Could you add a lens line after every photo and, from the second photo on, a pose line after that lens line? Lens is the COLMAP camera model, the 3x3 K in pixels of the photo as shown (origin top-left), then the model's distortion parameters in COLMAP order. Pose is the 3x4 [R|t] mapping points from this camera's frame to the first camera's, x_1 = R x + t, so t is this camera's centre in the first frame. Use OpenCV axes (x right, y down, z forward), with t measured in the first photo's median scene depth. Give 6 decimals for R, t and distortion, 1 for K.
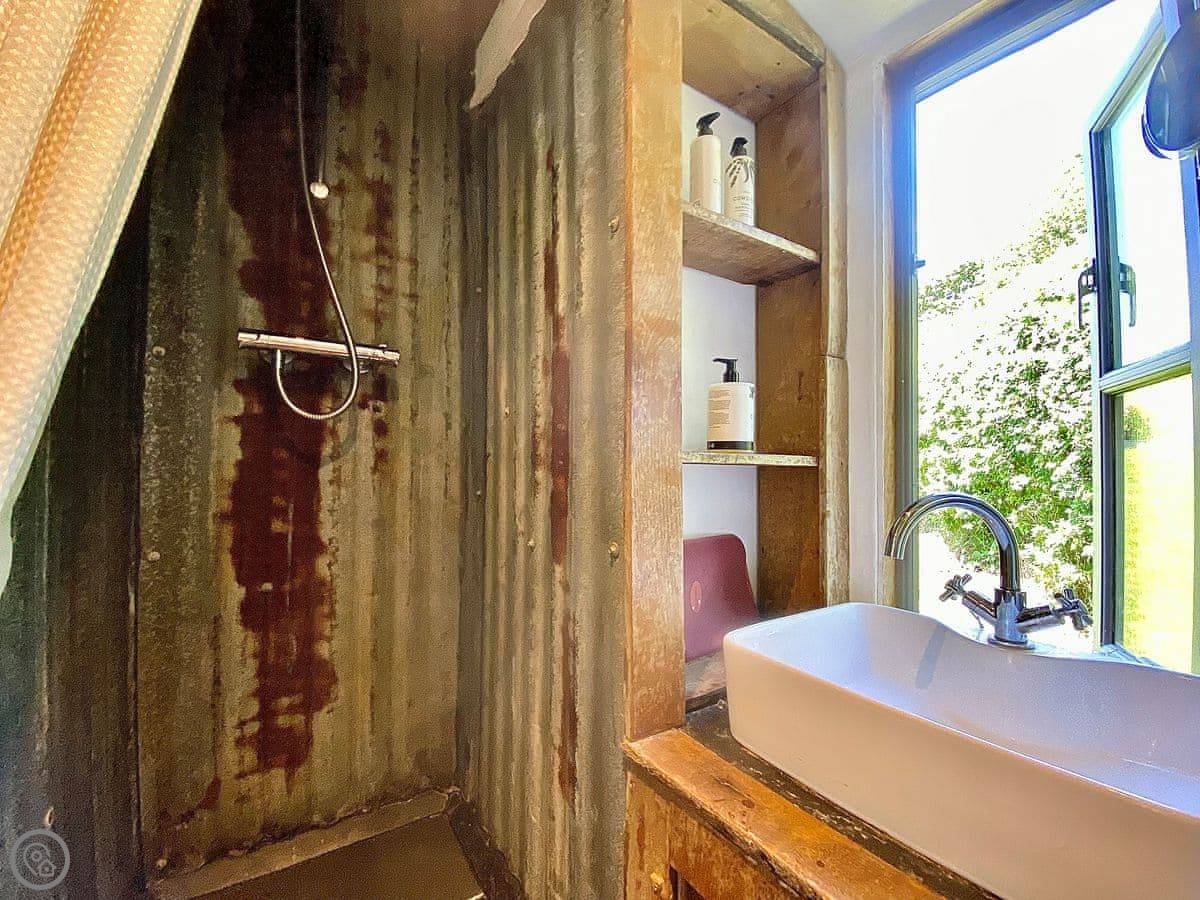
lens RADIAL K [[489.1, 0, 597.0], [0, 489.1, 452.0], [0, 0, 1]] dist [0.016540, -0.017713]
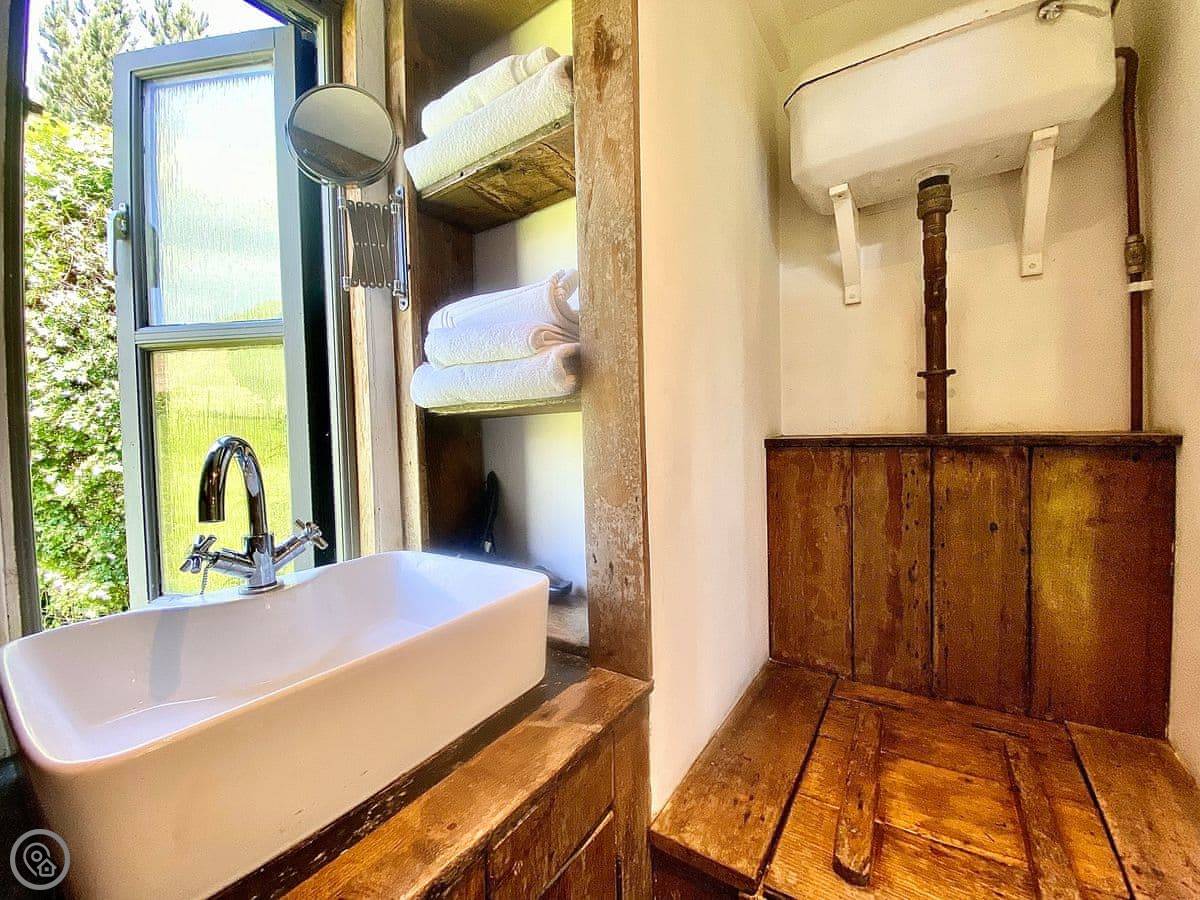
lens RADIAL K [[489.1, 0, 597.0], [0, 489.1, 452.0], [0, 0, 1]] dist [0.016540, -0.017713]
pose [[-0.381211, -0.025974, 0.924123, -0.314334], [0.003847, 0.999552, 0.029681, 0.087431], [-0.924480, 0.014870, -0.380940, 0.740827]]
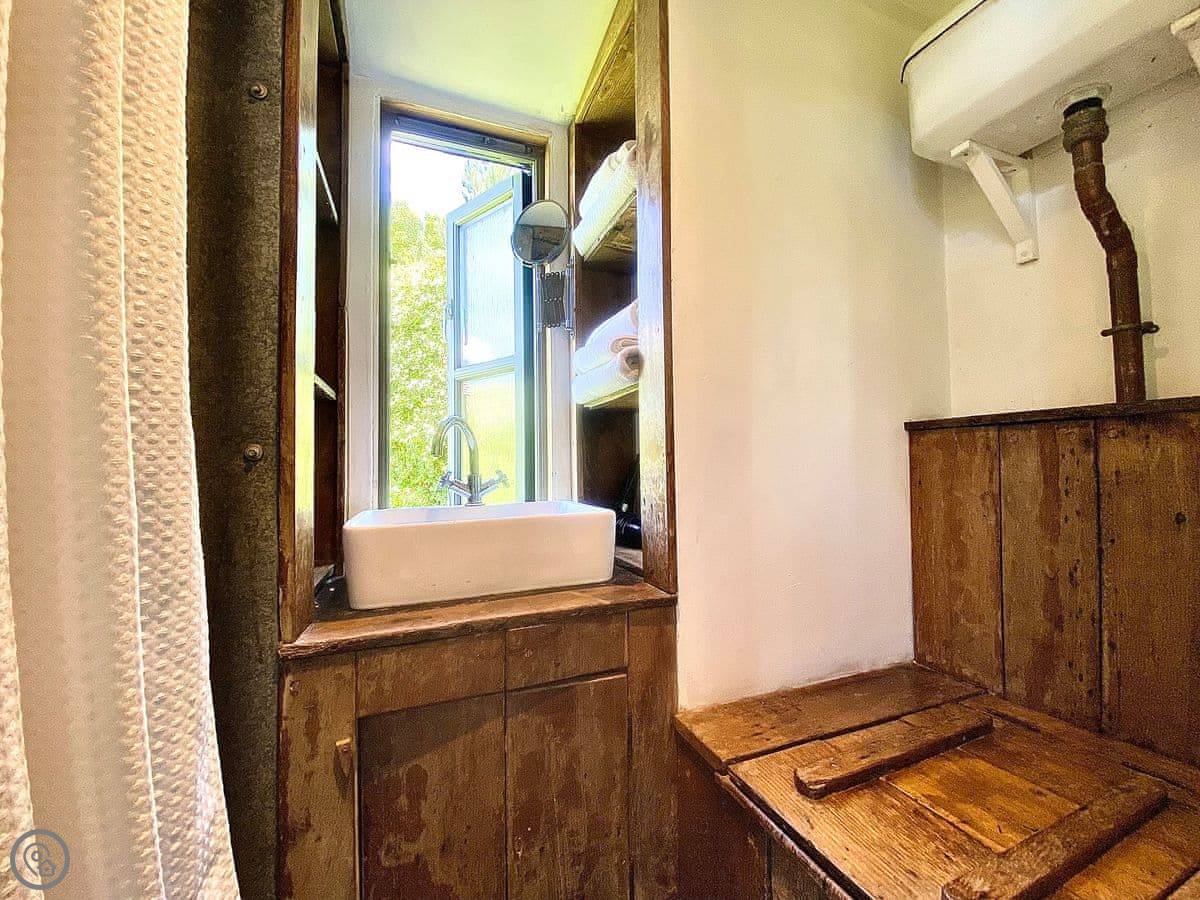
lens RADIAL K [[489.1, 0, 597.0], [0, 489.1, 452.0], [0, 0, 1]] dist [0.016540, -0.017713]
pose [[0.215690, 0.017576, 0.976304, -0.741596], [-0.007329, 0.999839, -0.016380, 0.222770], [-0.976434, -0.003622, 0.215784, 0.202919]]
